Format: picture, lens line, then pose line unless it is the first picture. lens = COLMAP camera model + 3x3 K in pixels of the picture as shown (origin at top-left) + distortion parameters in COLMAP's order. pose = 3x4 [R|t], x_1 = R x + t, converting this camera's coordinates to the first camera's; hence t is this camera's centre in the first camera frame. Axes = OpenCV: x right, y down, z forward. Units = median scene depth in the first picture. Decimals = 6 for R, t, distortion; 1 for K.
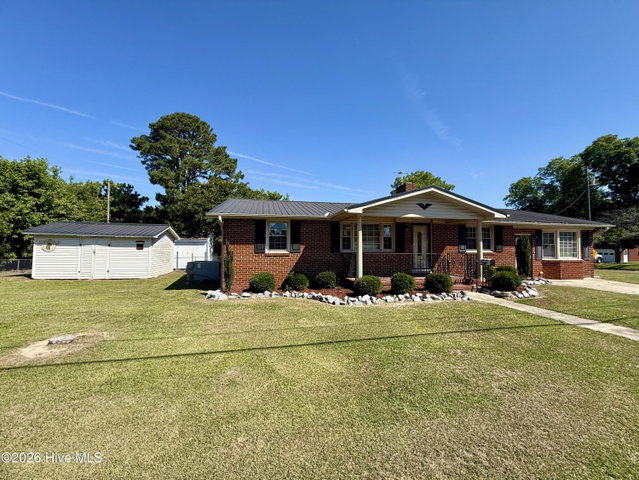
lens RADIAL K [[254.0, 0, 318.6], [0, 254.0, 239.6], [0, 0, 1]] dist [0.000207, 0.000191]
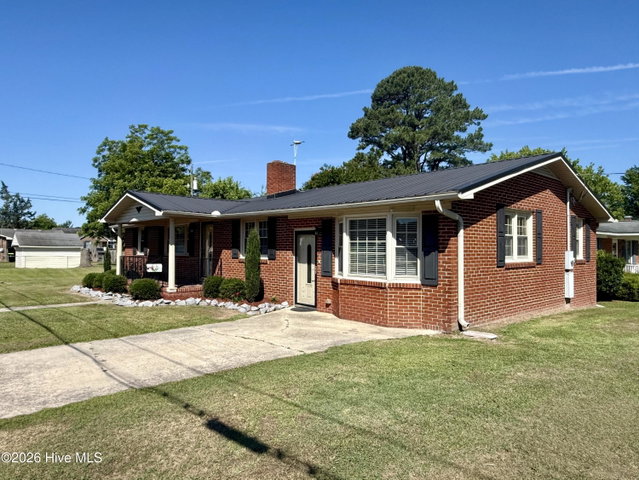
lens RADIAL K [[436.1, 0, 319.5], [0, 436.1, 240.0], [0, 0, 1]] dist [0.000496, 0.000744]
pose [[0.514757, -0.016887, -0.857170, 1.628355], [0.022245, 0.999732, -0.006336, 0.010598], [0.857047, -0.015806, 0.514995, 0.524344]]
